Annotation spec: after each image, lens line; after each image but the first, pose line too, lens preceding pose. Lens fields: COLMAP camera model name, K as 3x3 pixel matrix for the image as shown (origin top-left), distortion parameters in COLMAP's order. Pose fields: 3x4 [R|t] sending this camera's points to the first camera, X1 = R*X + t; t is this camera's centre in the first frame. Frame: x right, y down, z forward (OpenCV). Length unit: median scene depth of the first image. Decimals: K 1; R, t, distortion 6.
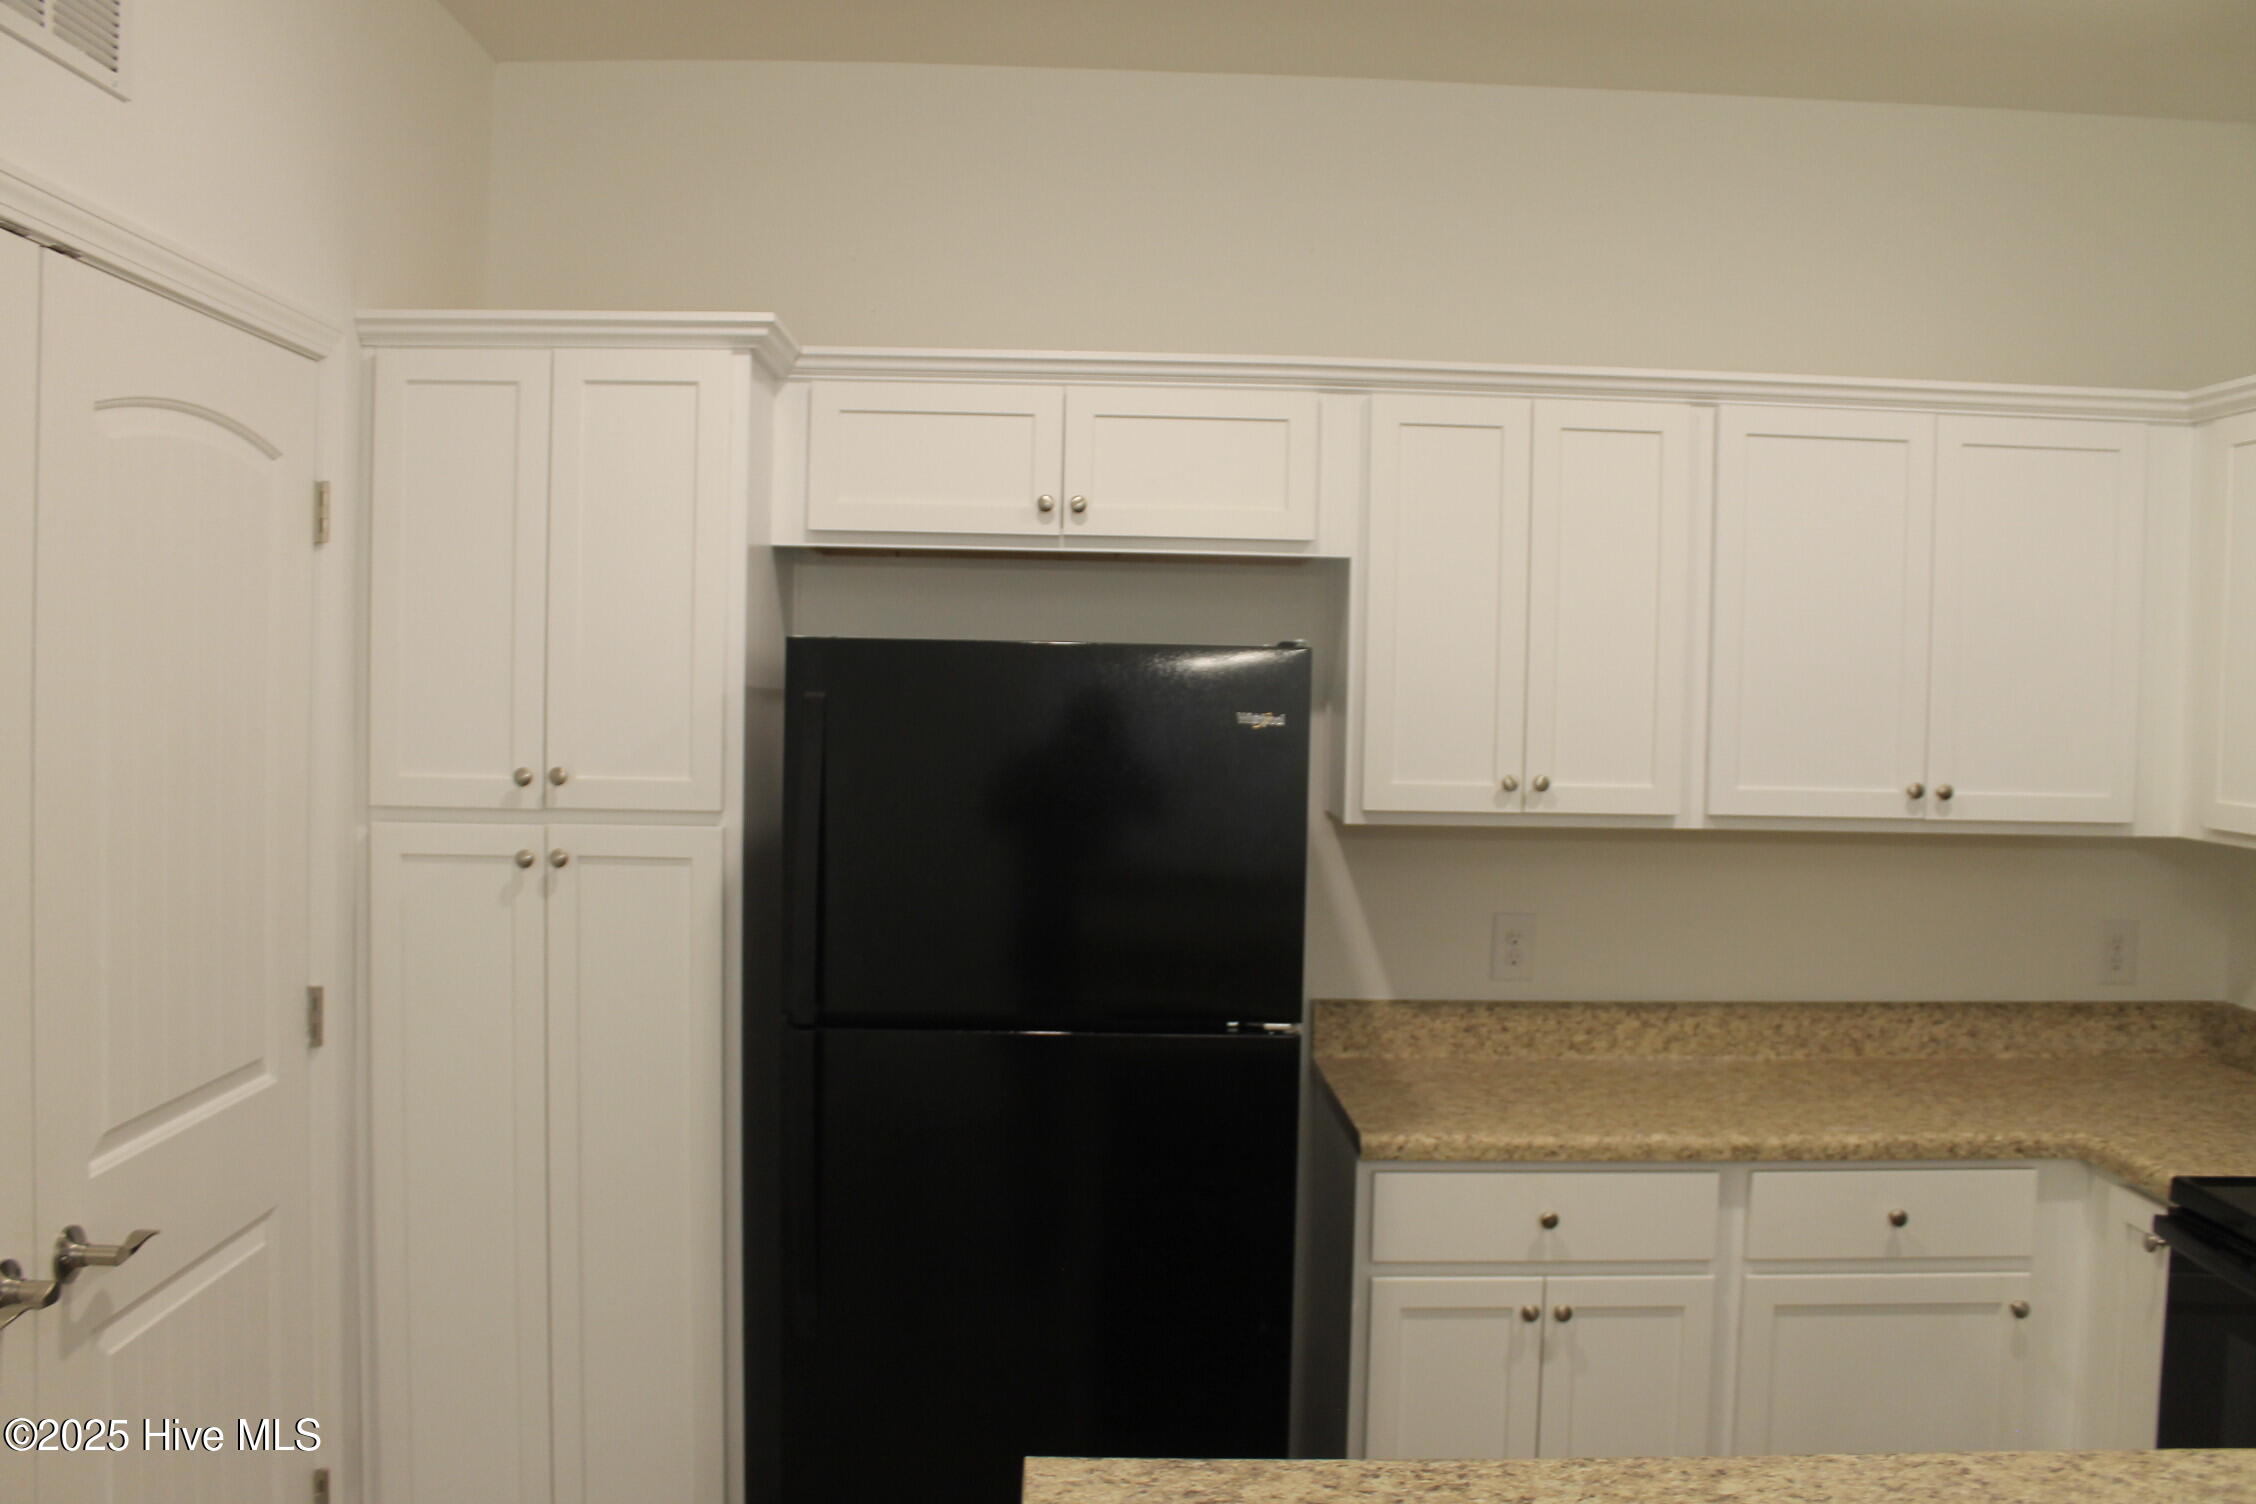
lens RADIAL K [[1916.0, 0, 1126.1], [0, 1916.0, 735.4], [0, 0, 1]] dist [-0.168859, 0.146884]
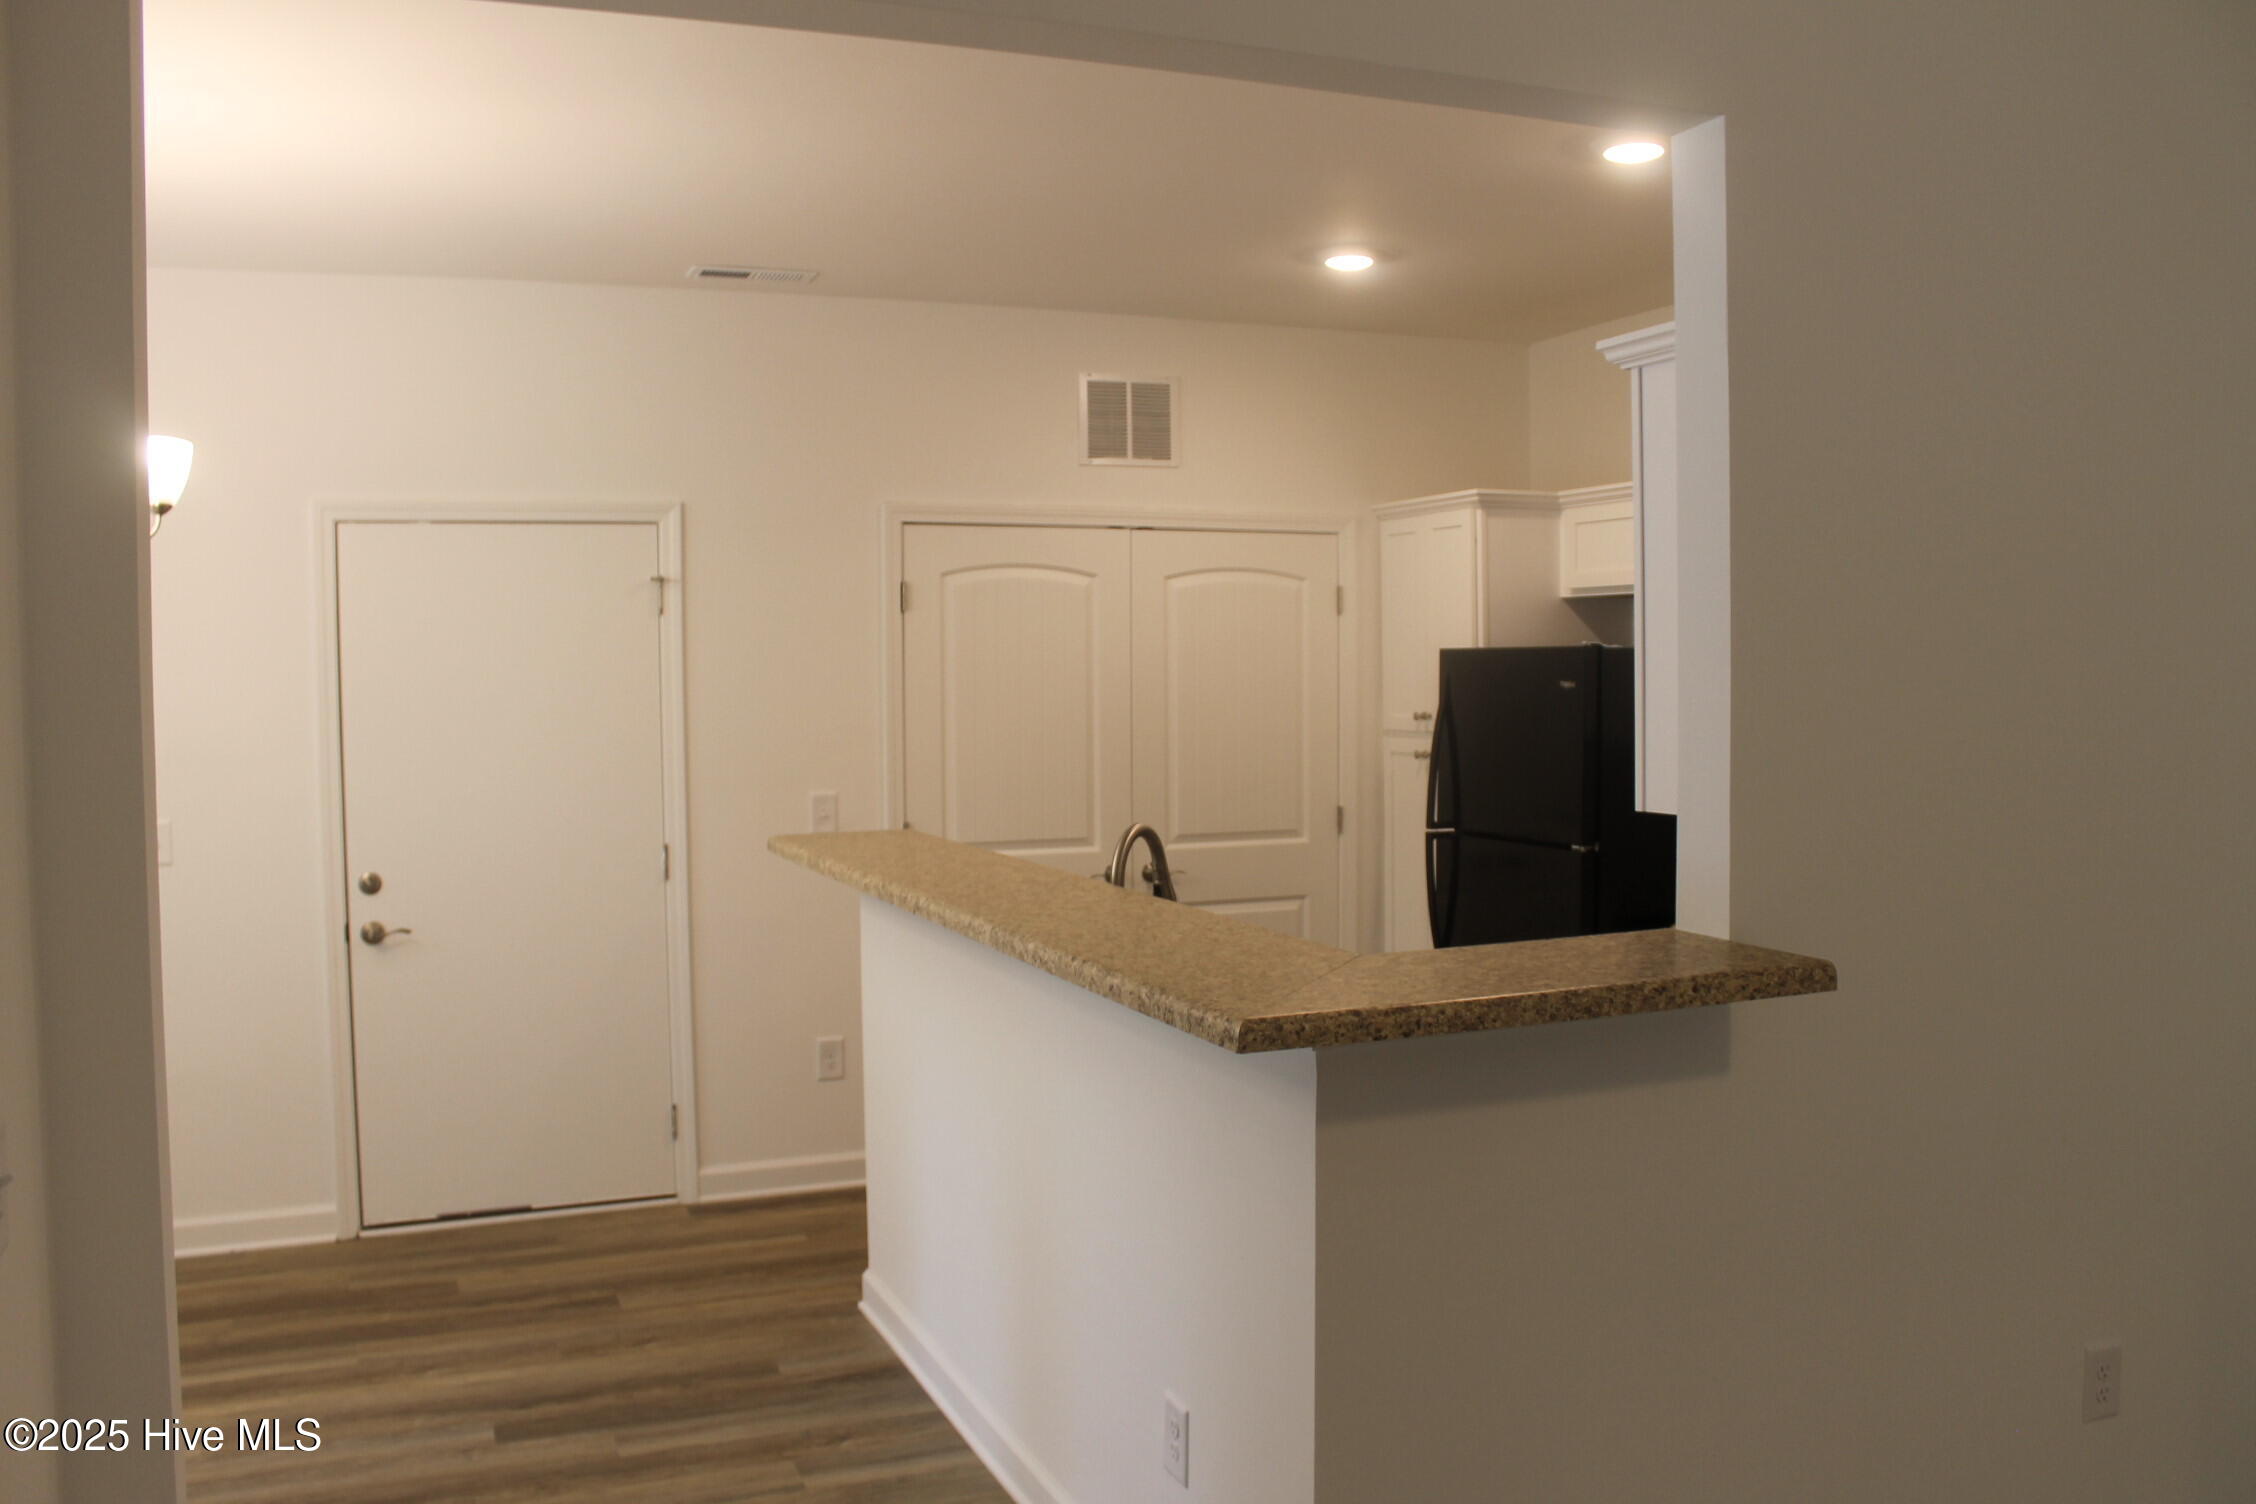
lens RADIAL K [[1890.9, 0, 1123.6], [0, 1890.9, 734.8], [0, 0, 1]] dist [-0.172459, 0.149194]
pose [[0.358032, 0.008935, -0.933667, 1.389912], [-0.014695, 0.999884, 0.003933, 0.035099], [0.933594, 0.012312, 0.358122, -0.069295]]
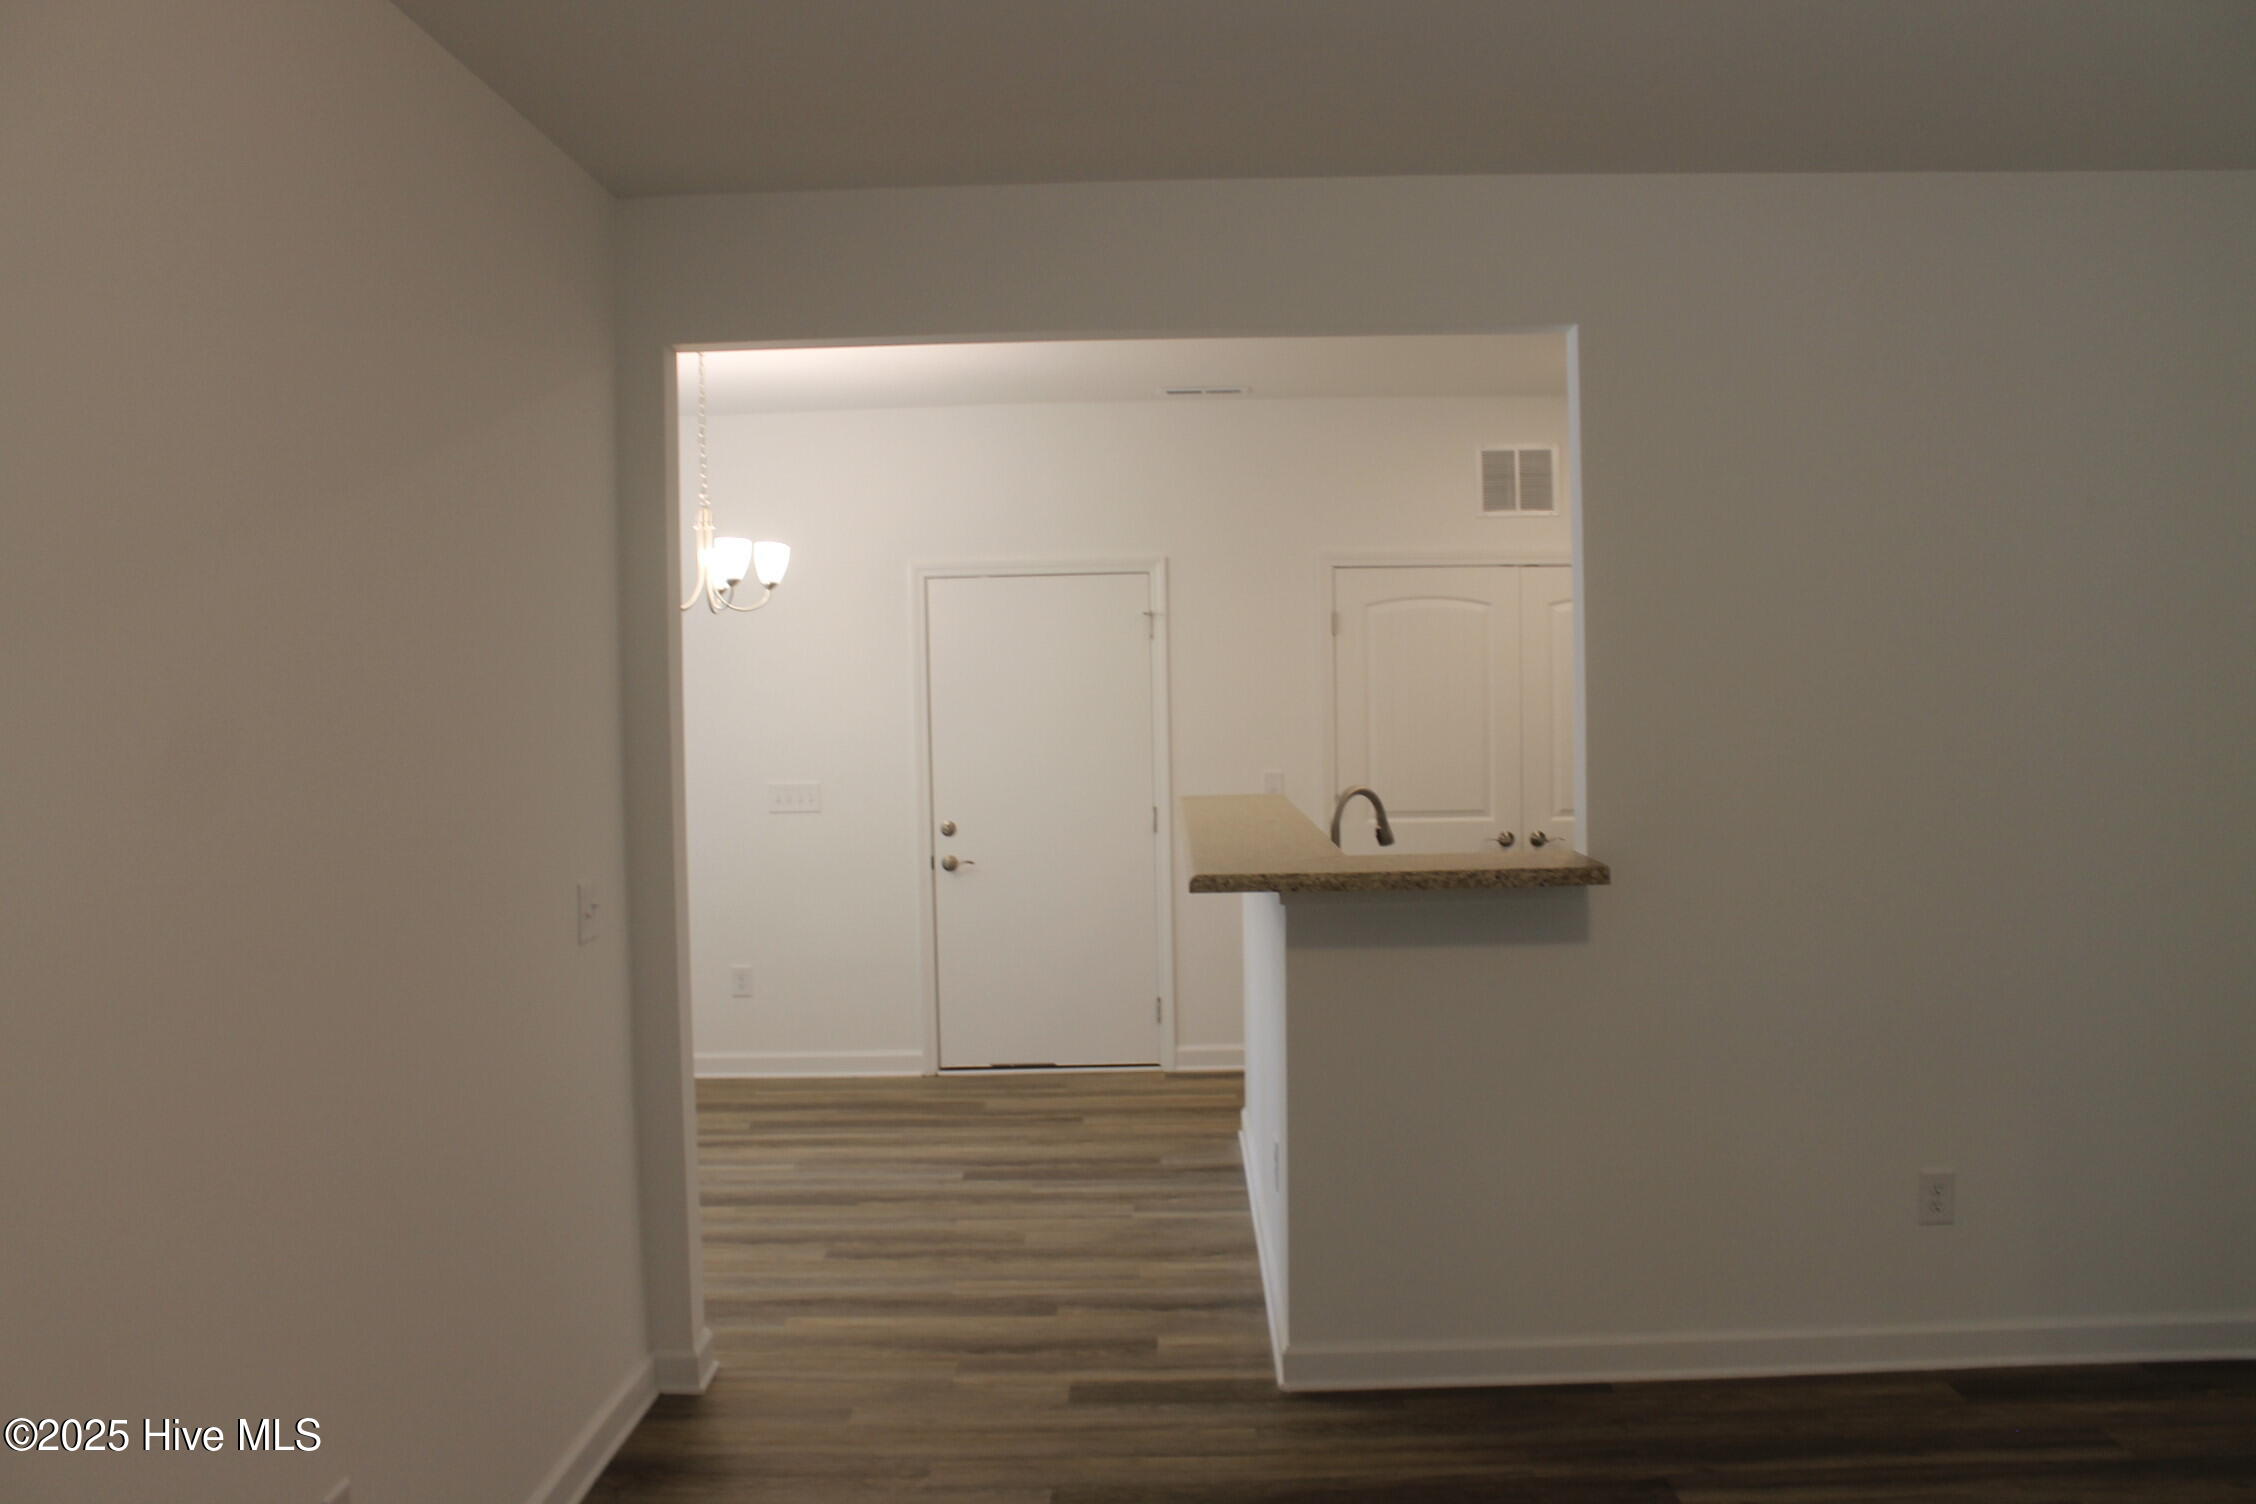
lens RADIAL K [[1890.9, 0, 1123.6], [0, 1890.9, 734.8], [0, 0, 1]] dist [-0.172459, 0.149194]
pose [[-0.041227, 0.009587, -0.999104, 2.012733], [-0.018687, 0.999772, 0.010365, 0.034261], [0.998975, 0.019098, -0.041038, 0.210095]]
